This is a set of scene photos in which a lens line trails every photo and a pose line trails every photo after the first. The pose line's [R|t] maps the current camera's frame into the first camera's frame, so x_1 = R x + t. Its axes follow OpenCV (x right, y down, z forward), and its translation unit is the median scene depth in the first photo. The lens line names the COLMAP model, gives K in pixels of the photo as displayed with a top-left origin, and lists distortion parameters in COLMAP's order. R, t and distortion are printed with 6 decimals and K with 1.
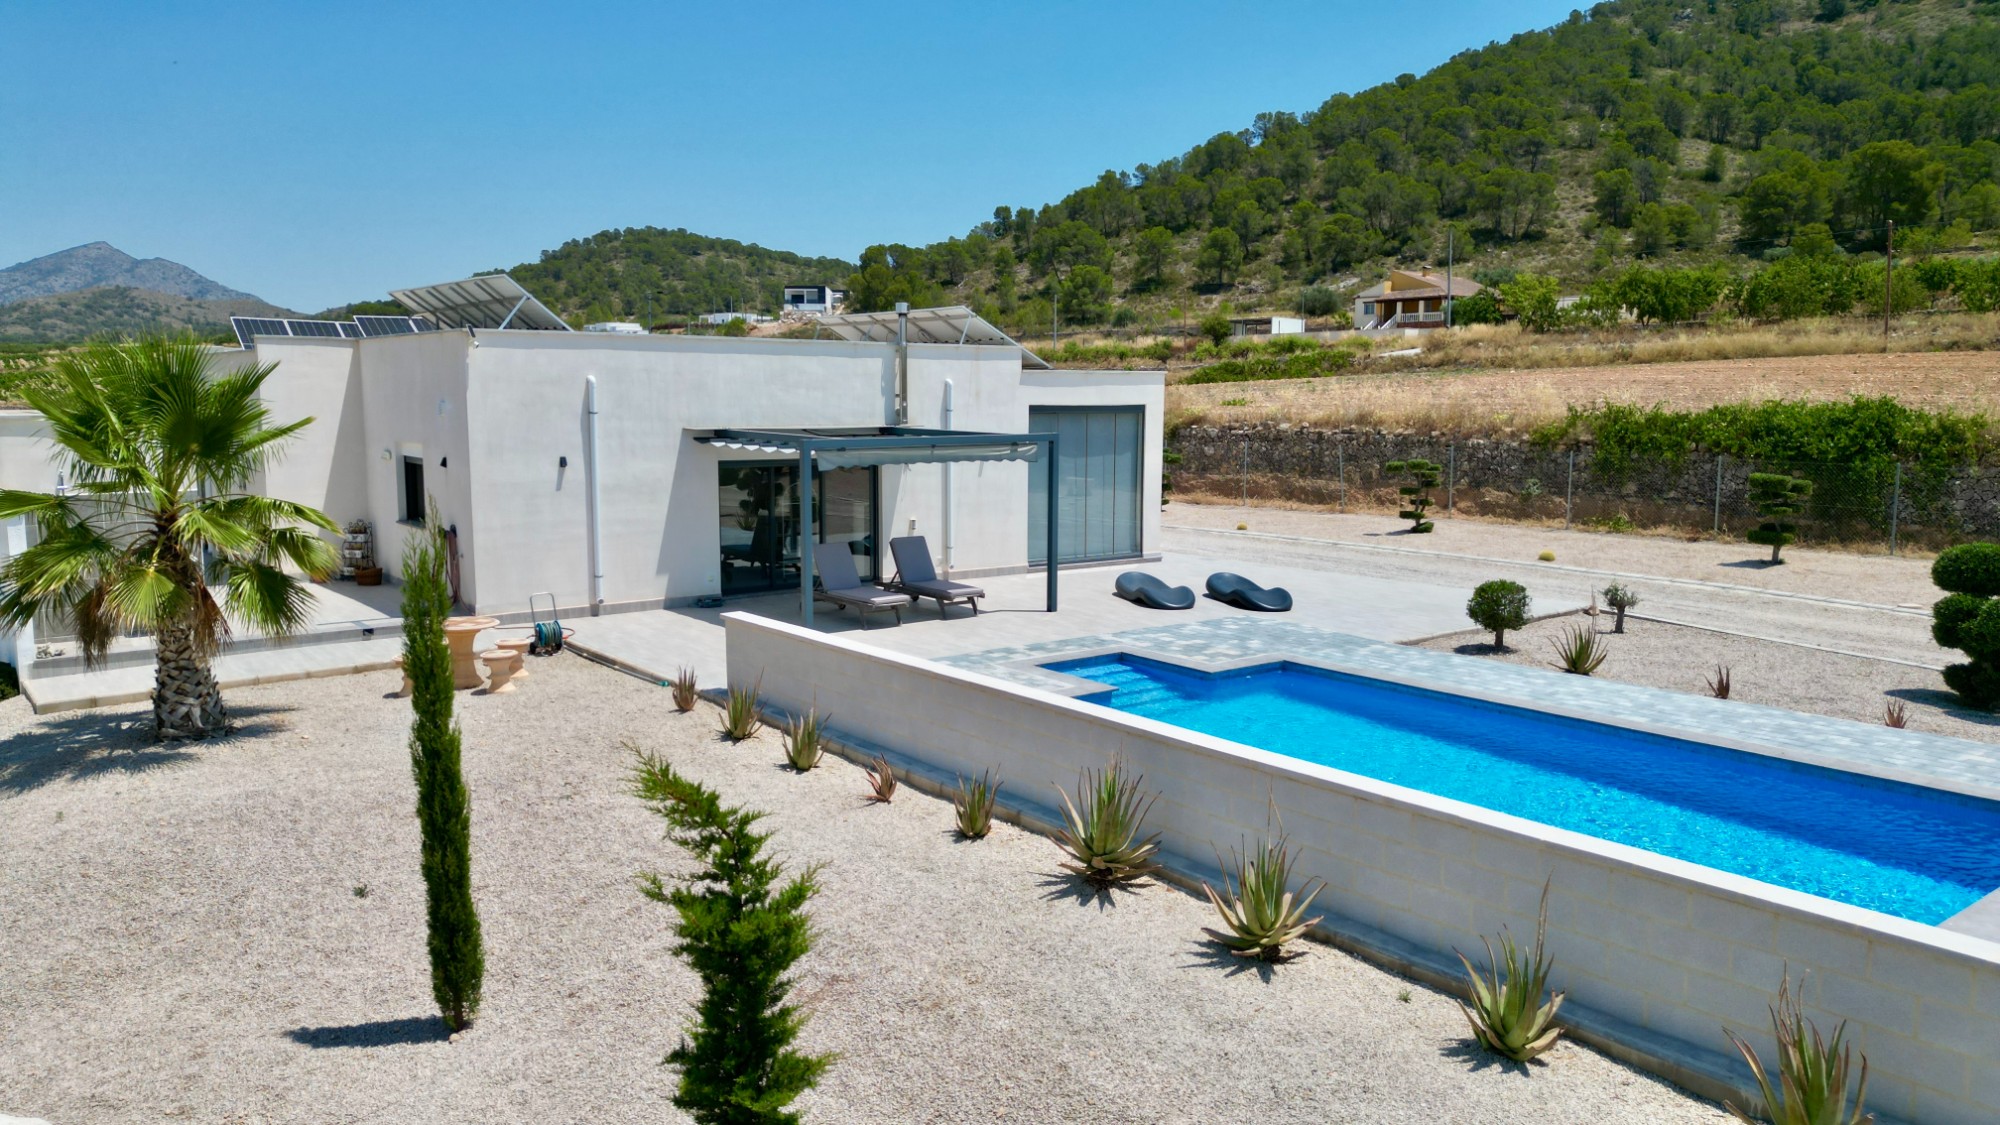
lens RADIAL K [[1399.4, 0, 994.8], [0, 1399.4, 560.1], [0, 0, 1]] dist [0.082859, -0.089582]
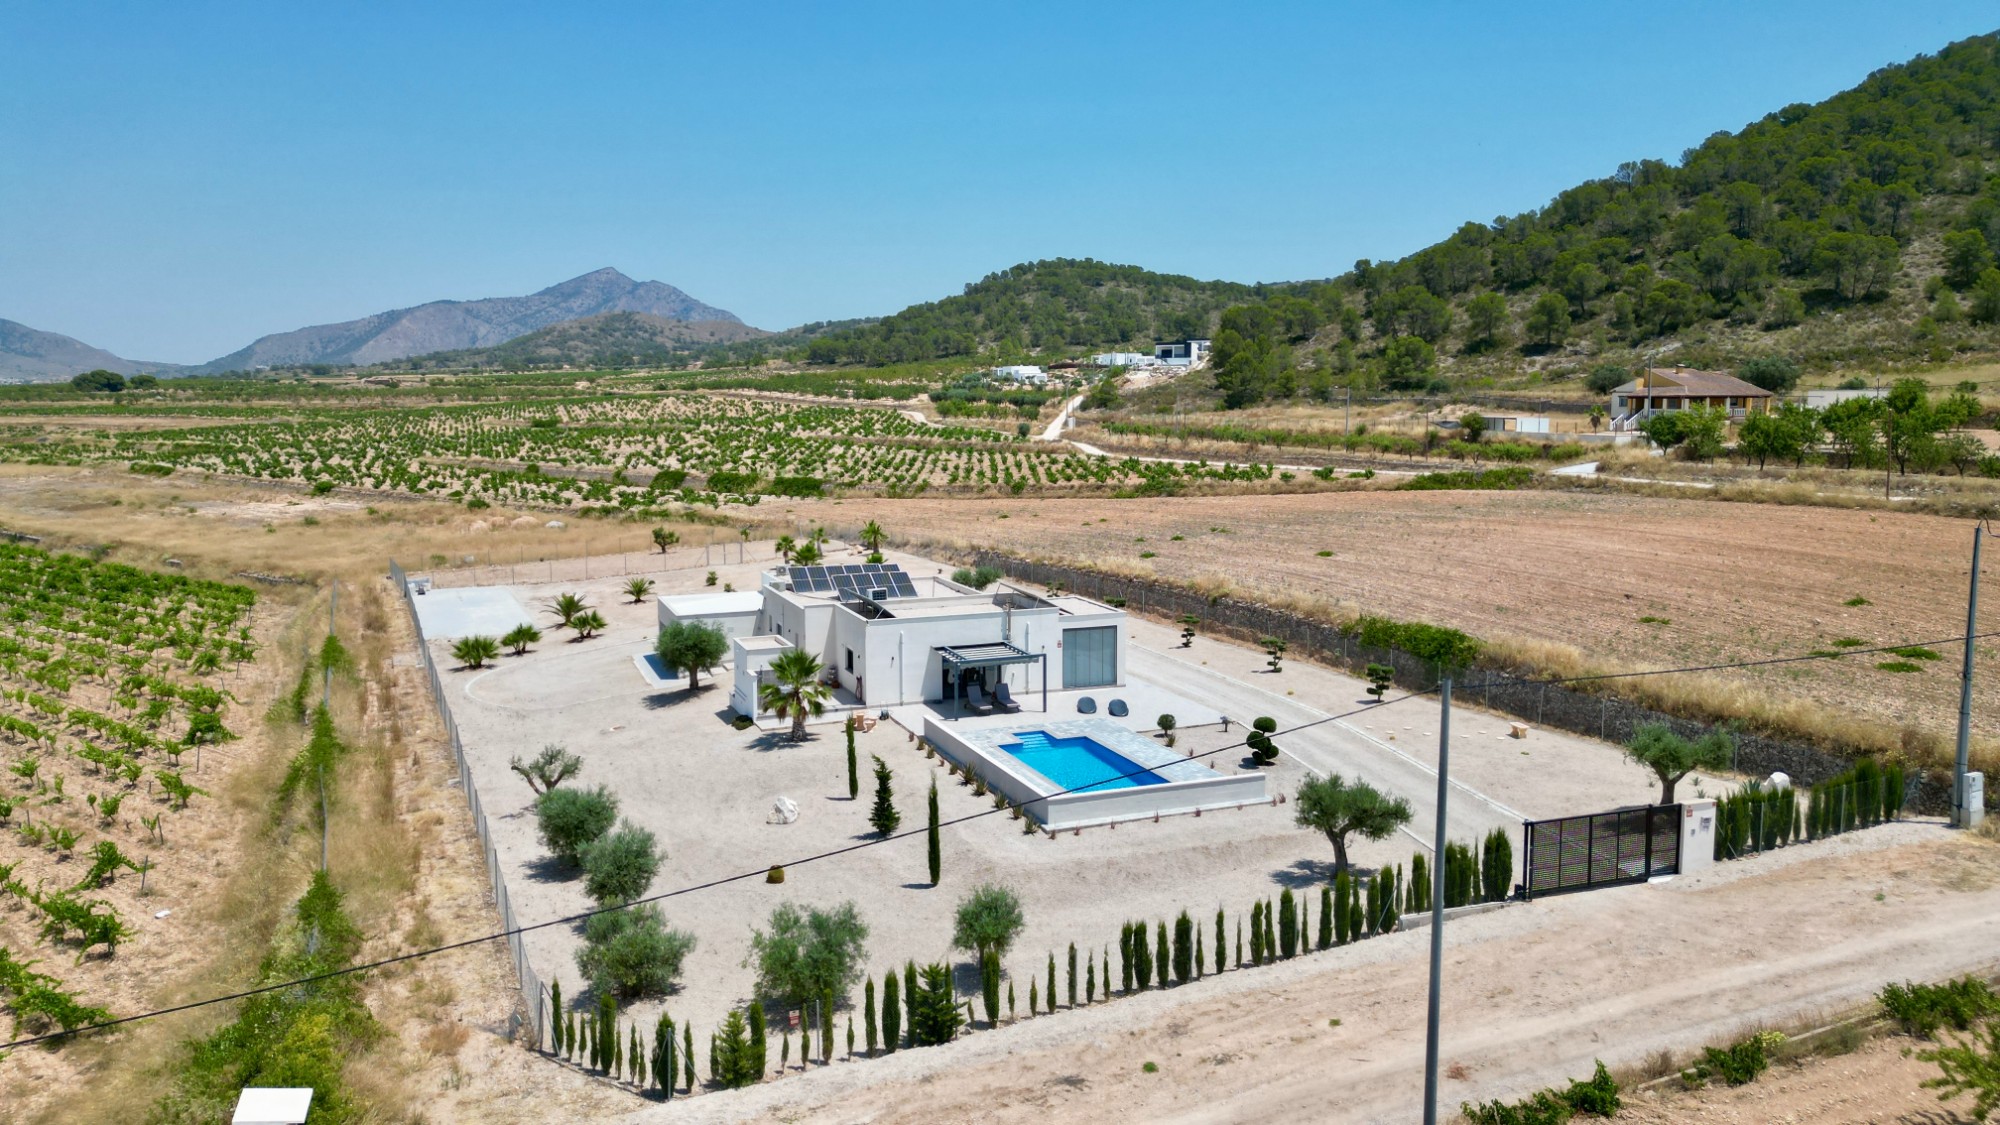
lens RADIAL K [[1399.4, 0, 994.8], [0, 1399.4, 560.1], [0, 0, 1]] dist [0.082859, -0.089582]
pose [[0.958539, 0.027963, -0.283585, 0.068442], [-0.027632, 0.999605, 0.005168, -0.026497], [0.283618, 0.002882, 0.958933, -0.167267]]
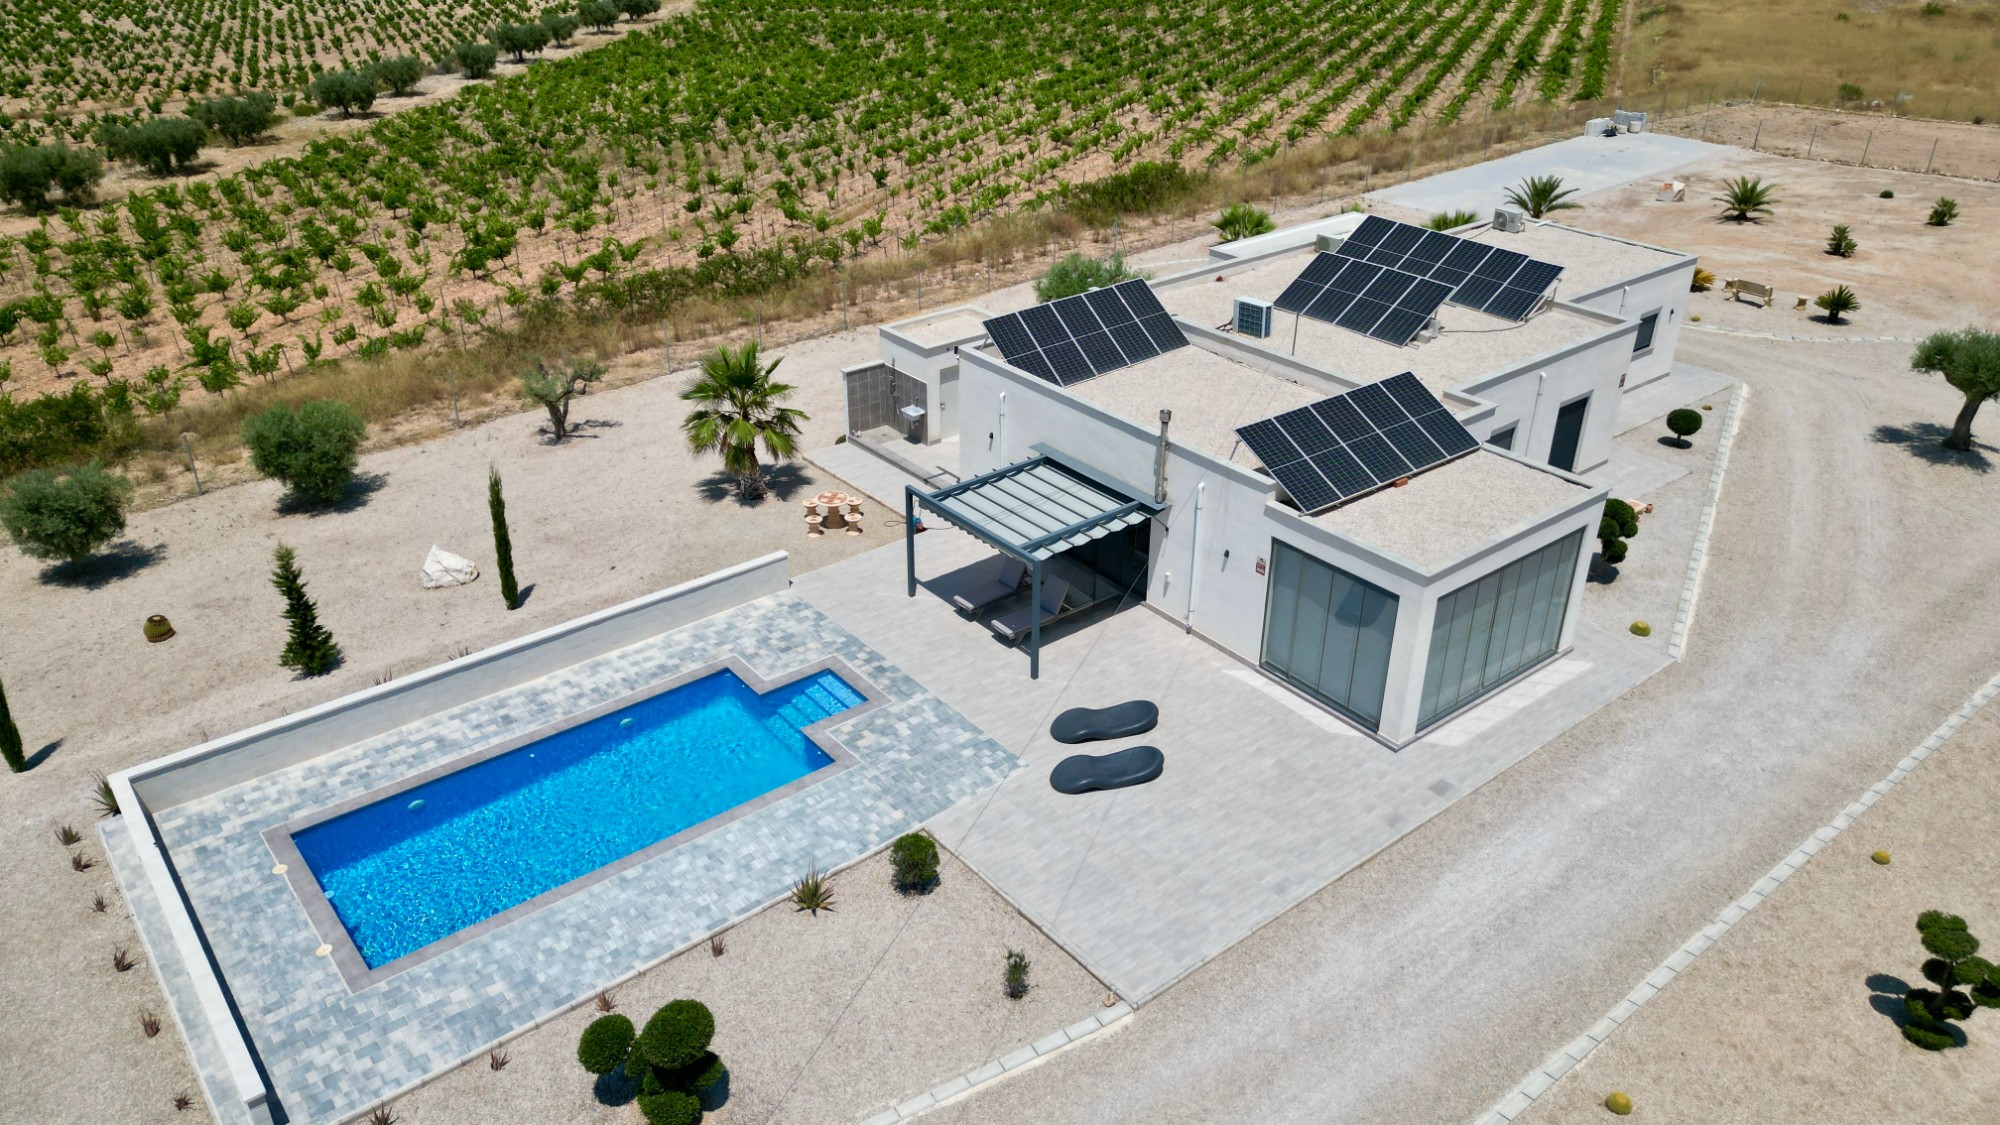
lens RADIAL K [[1400.4, 0, 1000.0], [0, 1400.4, 562.5], [0, 0, 1]] dist [0.039681, -0.020240]
pose [[0.008604, 0.470309, -0.882460, 0.100995], [-0.124570, 0.876122, 0.465717, -0.058575], [0.992174, 0.105921, 0.066124, 0.076221]]
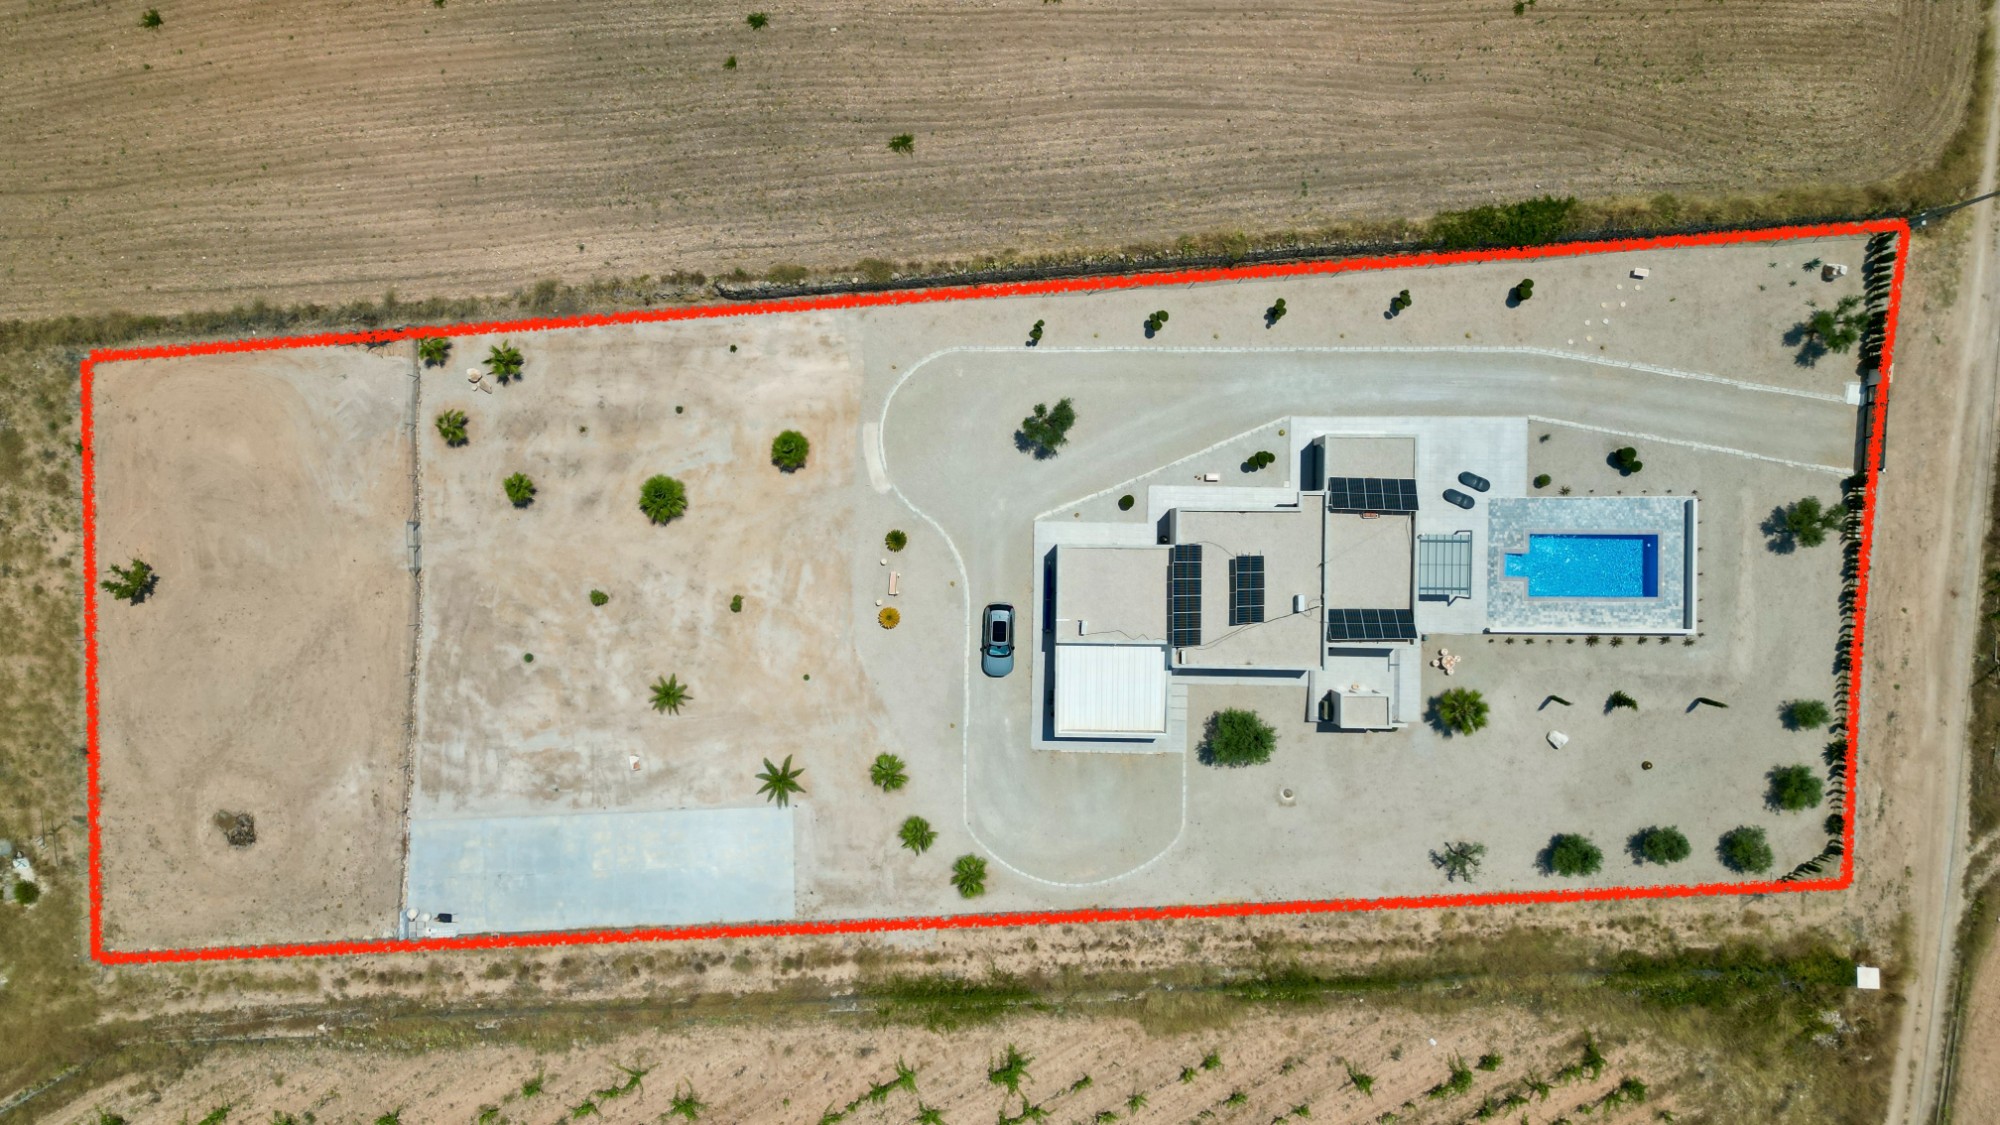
lens RADIAL K [[1399.4, 0, 994.8], [0, 1399.4, 560.1], [0, 0, 1]] dist [0.082859, -0.089582]
pose [[0.625128, -0.780285, -0.019251, -0.073154], [0.106489, 0.060828, 0.992452, -0.387288], [-0.773224, -0.622459, 0.121117, 0.133279]]
